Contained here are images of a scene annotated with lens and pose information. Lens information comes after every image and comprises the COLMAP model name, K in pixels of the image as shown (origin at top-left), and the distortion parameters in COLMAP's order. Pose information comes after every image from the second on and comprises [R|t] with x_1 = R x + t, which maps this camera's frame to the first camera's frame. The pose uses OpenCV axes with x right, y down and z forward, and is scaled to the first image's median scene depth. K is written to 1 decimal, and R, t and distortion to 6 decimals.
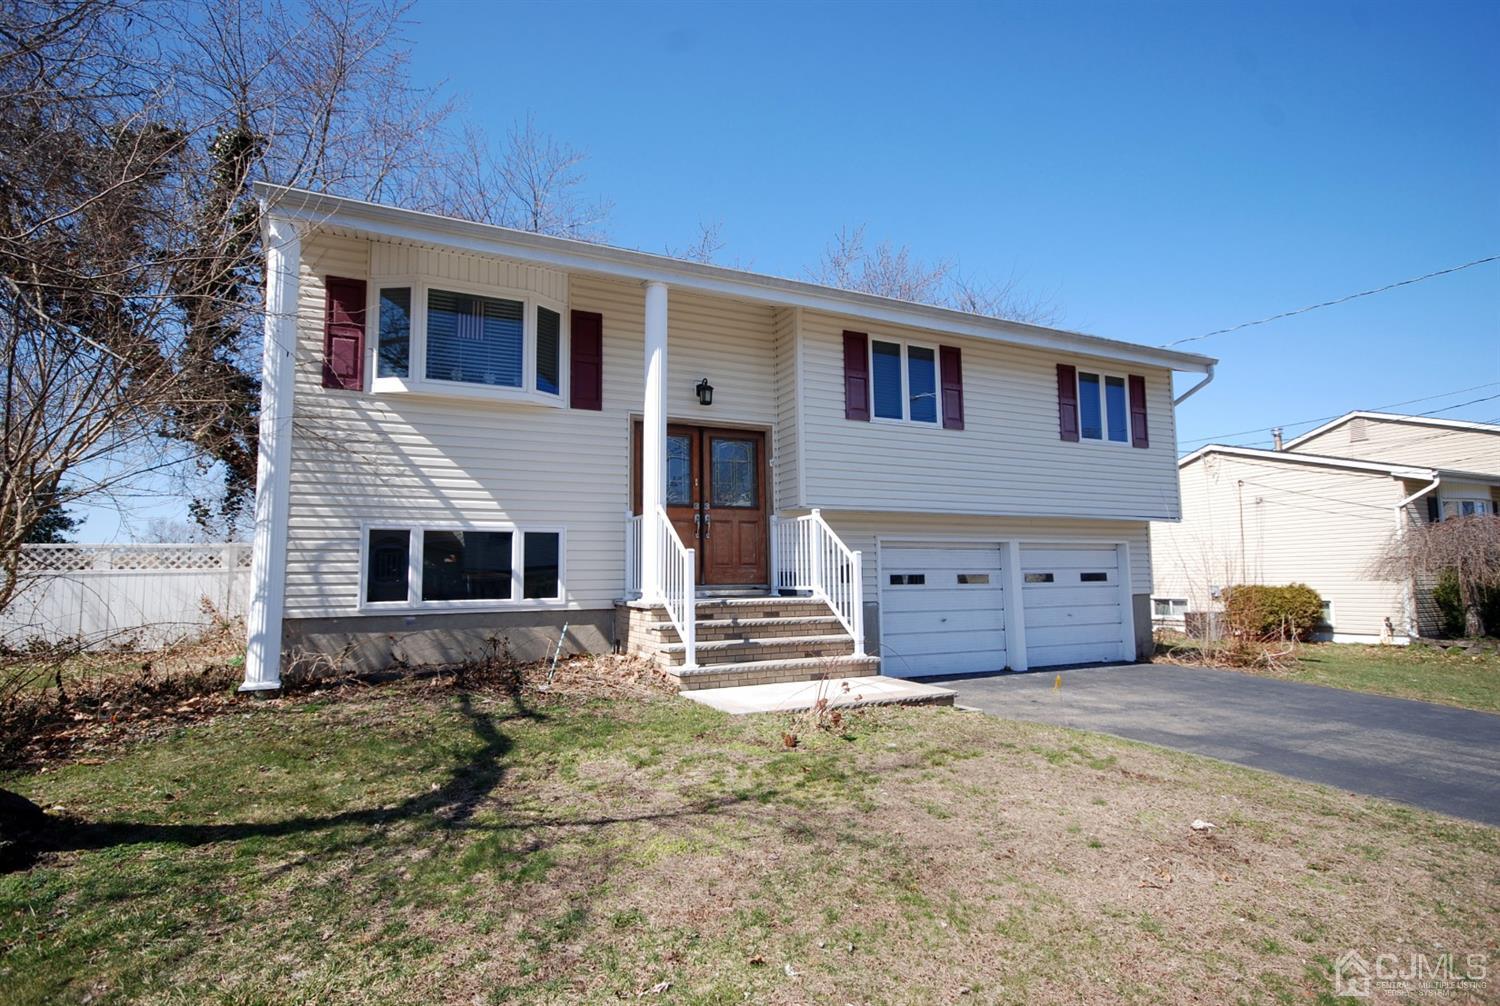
lens RADIAL K [[775.9, 0, 751.1], [0, 775.9, 498.0], [0, 0, 1]] dist [-0.002619, -0.000212]
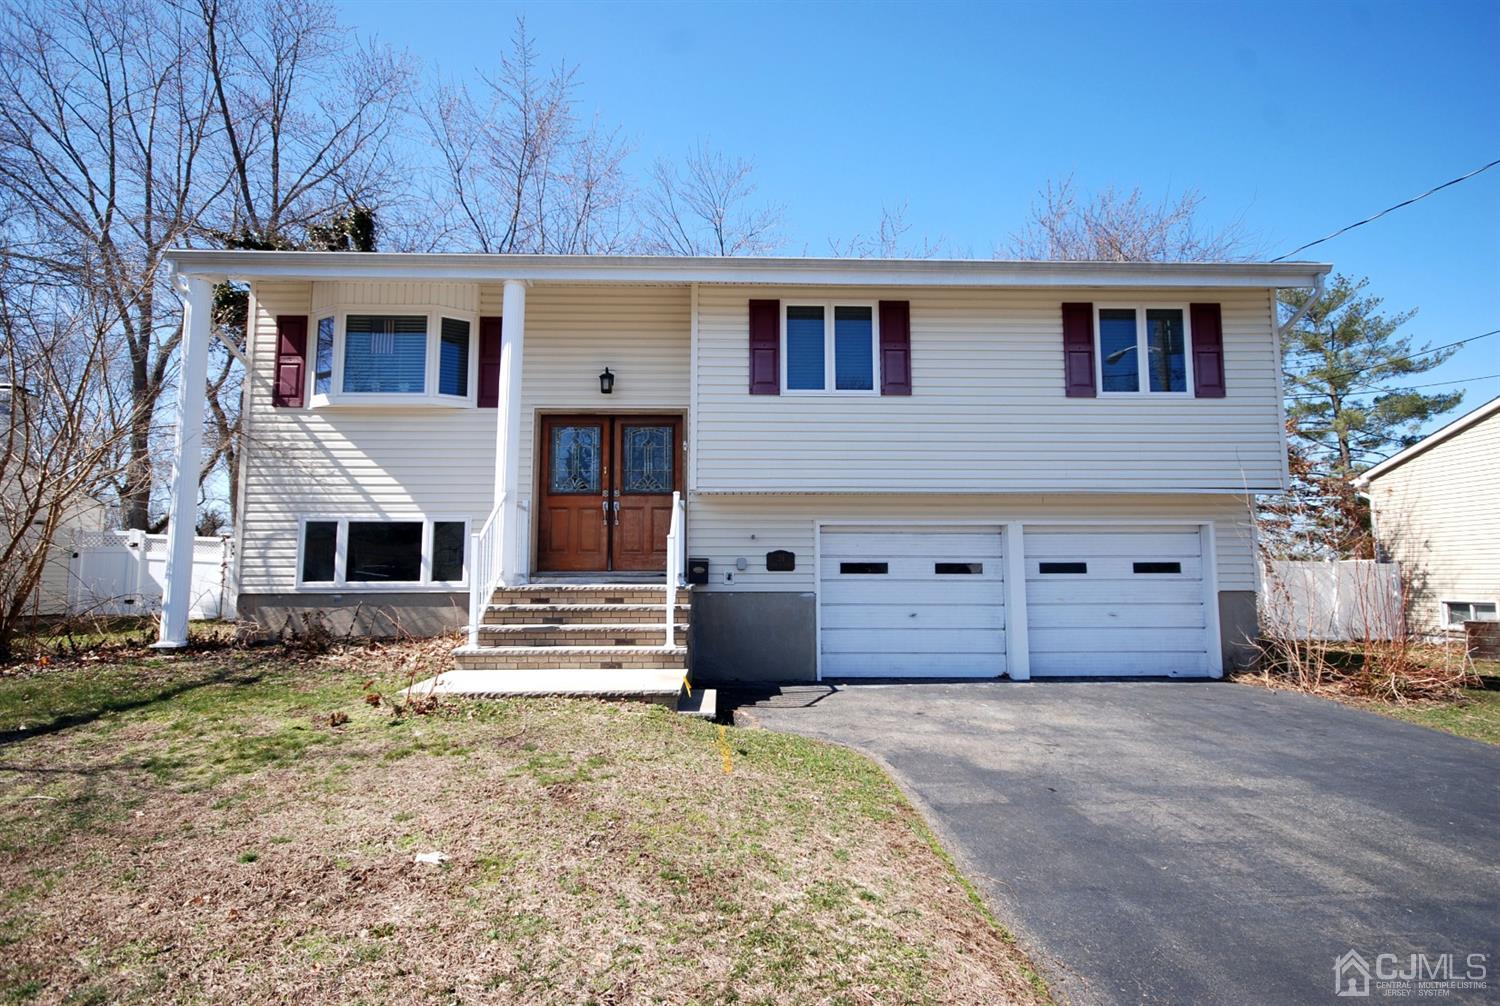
lens RADIAL K [[735.4, 0, 750.0], [0, 735.4, 503.0], [0, 0, 1]] dist [0.002338, -0.000101]
pose [[0.910092, -0.031884, -0.413178, 0.556167], [0.034827, 0.999393, -0.000409, 0.032969], [0.412941, -0.014017, 0.910650, 0.223029]]
